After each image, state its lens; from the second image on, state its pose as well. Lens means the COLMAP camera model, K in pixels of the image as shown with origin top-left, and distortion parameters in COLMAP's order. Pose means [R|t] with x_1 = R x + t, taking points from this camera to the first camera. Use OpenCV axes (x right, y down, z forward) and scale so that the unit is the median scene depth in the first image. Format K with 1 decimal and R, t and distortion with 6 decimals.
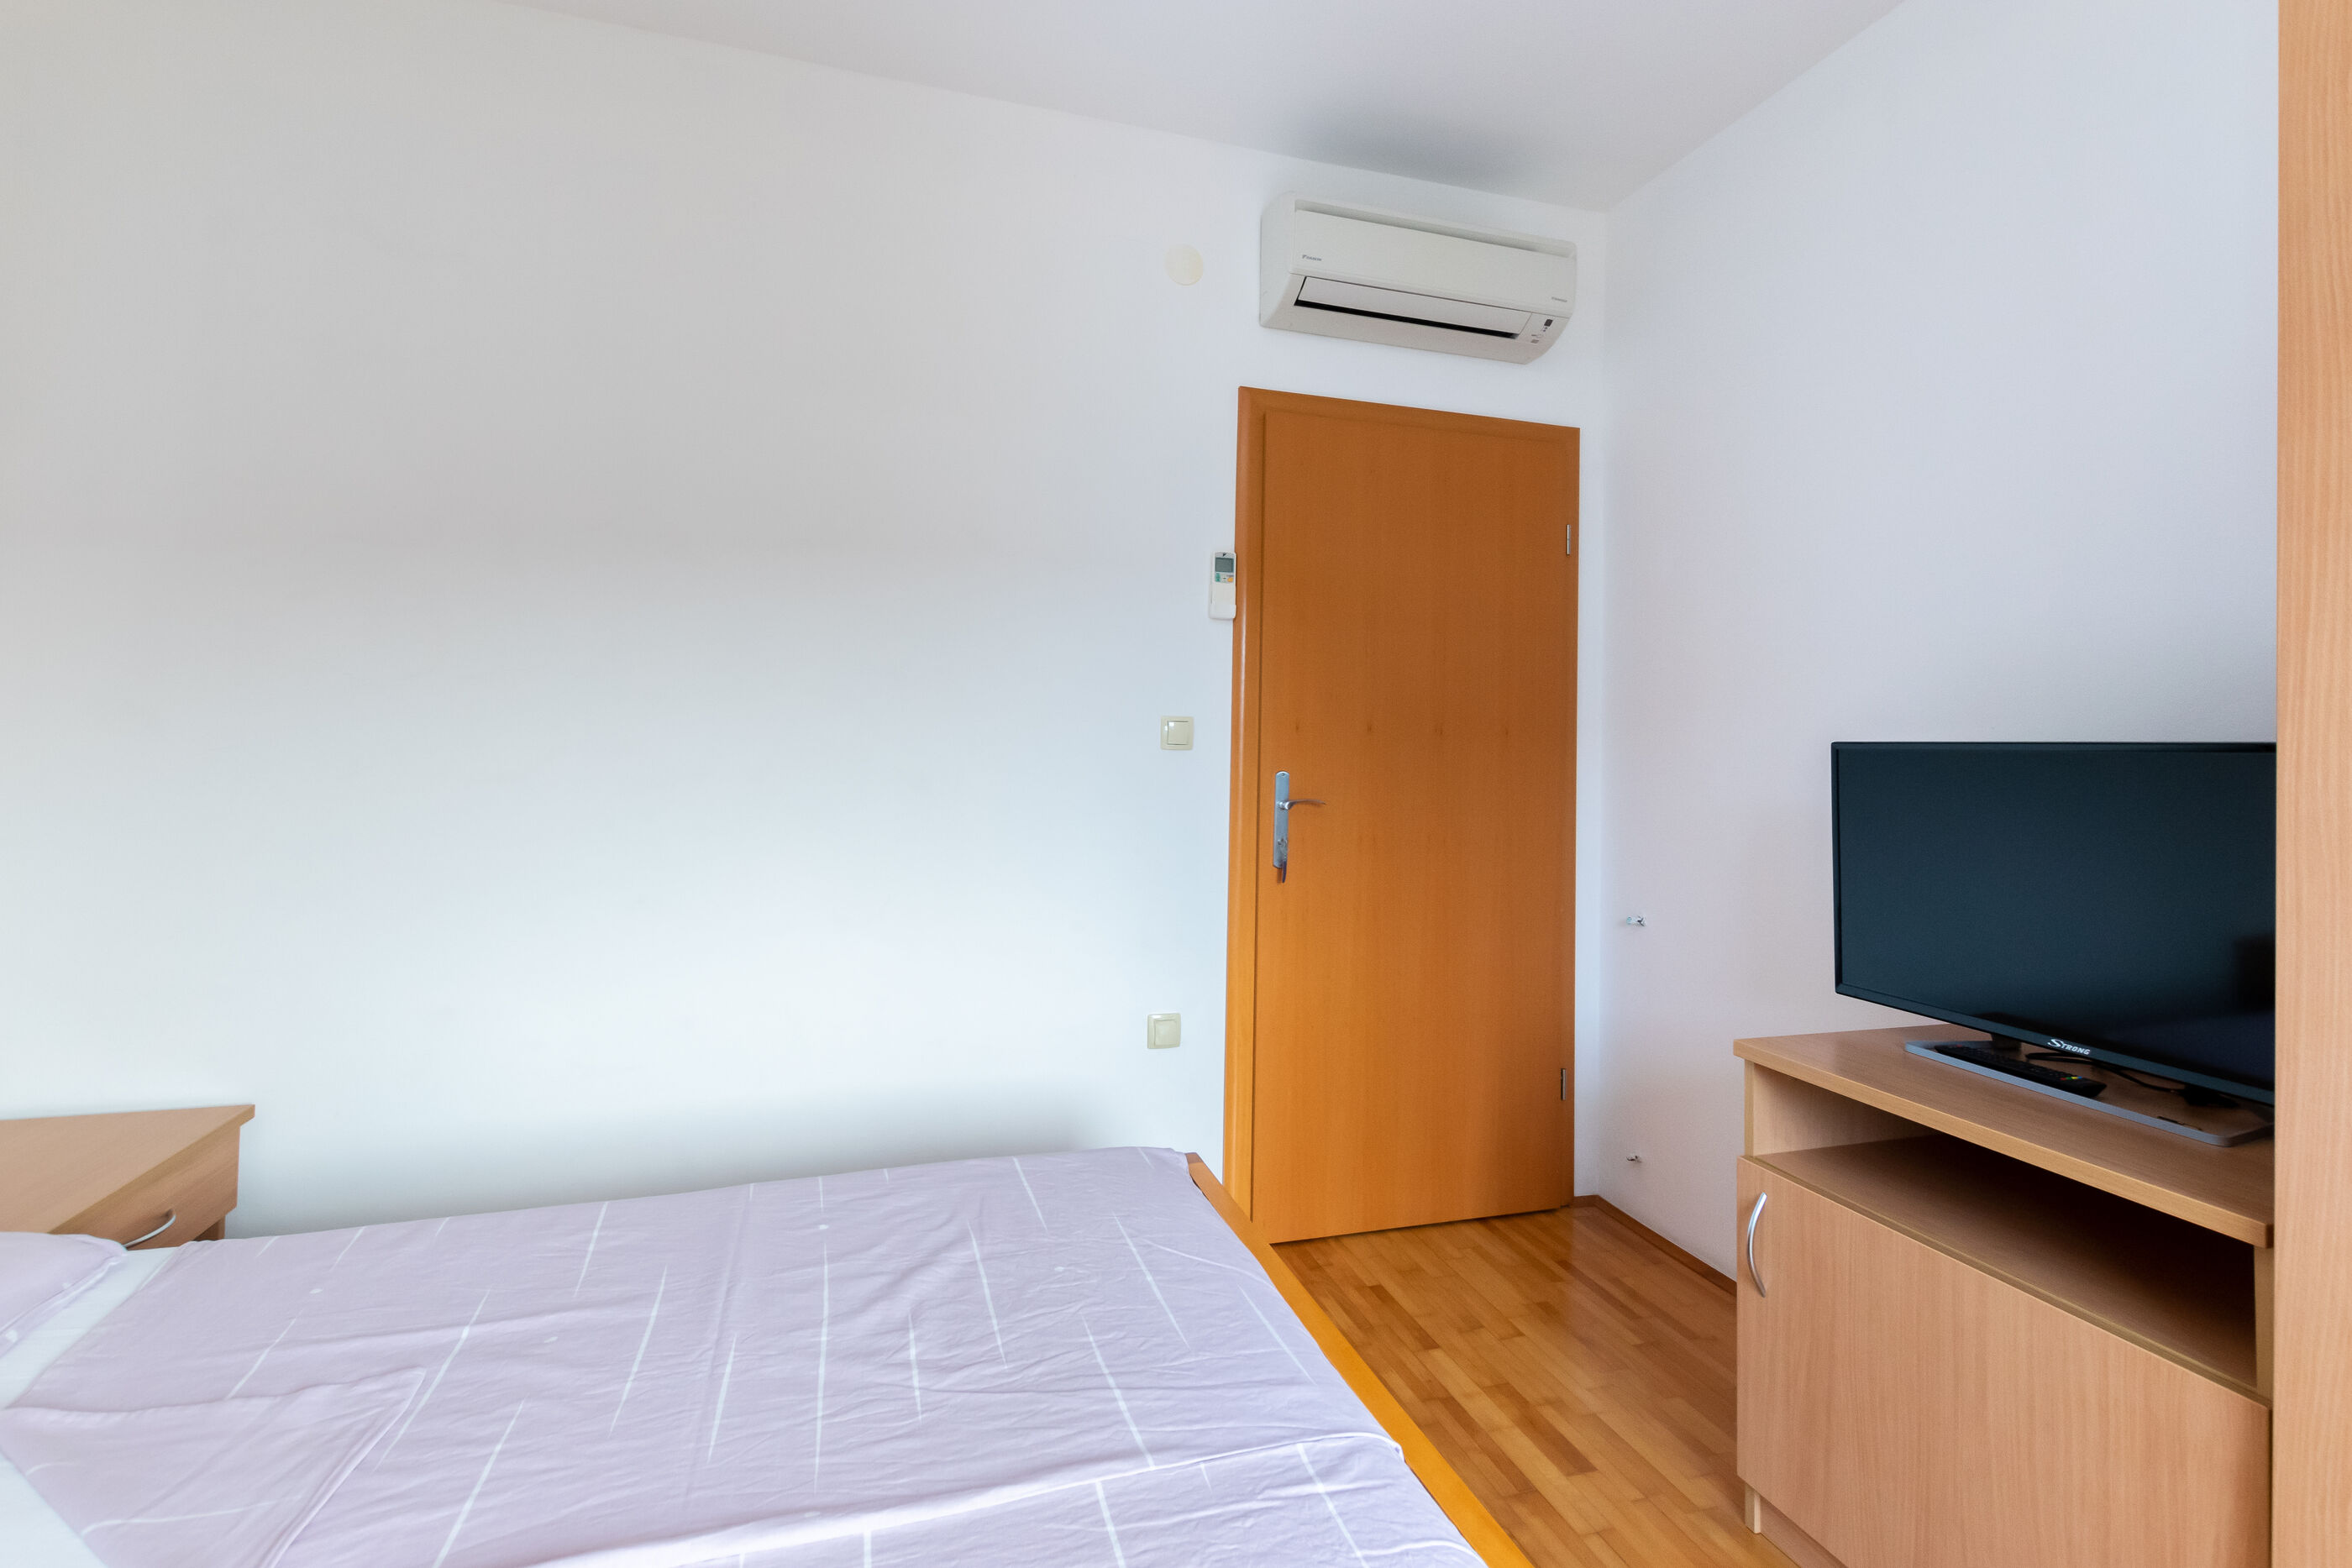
lens RADIAL K [[1043.8, 0, 1181.9], [0, 1043.8, 725.3], [0, 0, 1]] dist [0.003210, -0.001260]
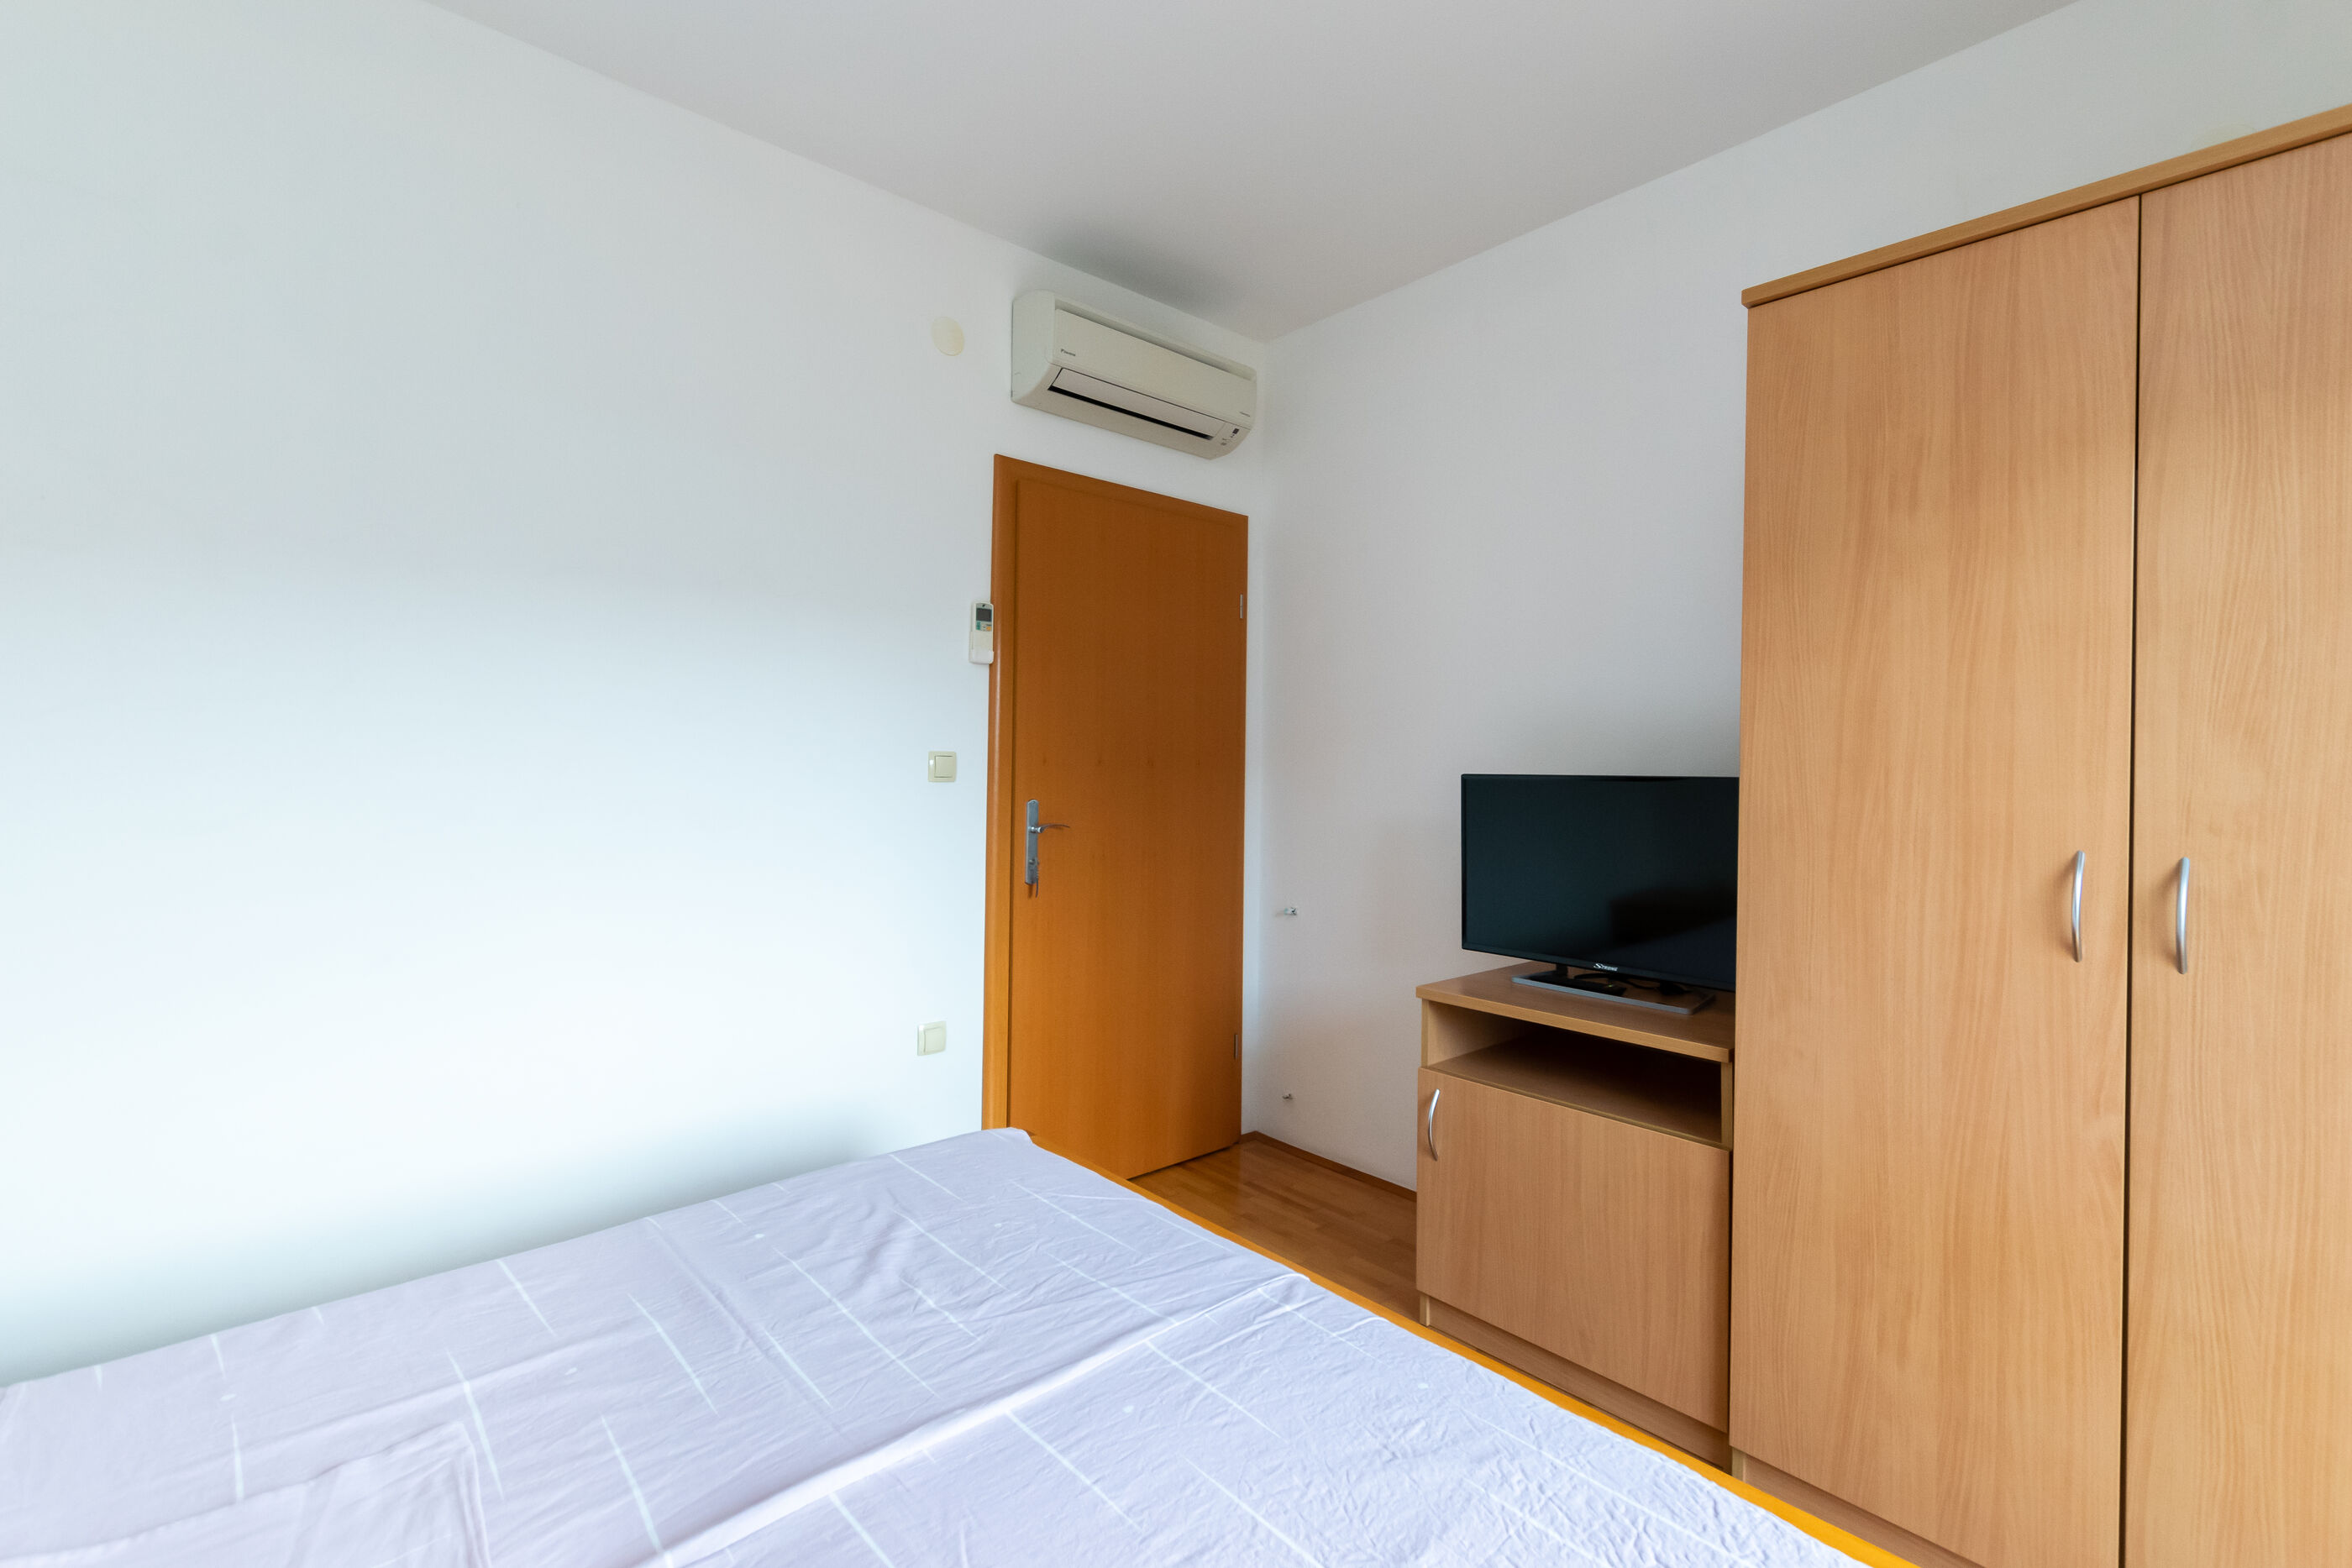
lens RADIAL K [[1021.0, 0, 1175.2], [0, 1021.0, 768.2], [0, 0, 1]] dist [0.000048, -0.000435]
pose [[0.908446, -0.007209, 0.417940, -0.348890], [-0.002600, 0.999734, 0.022895, -0.024851], [-0.417994, -0.021886, 0.908186, -0.112722]]
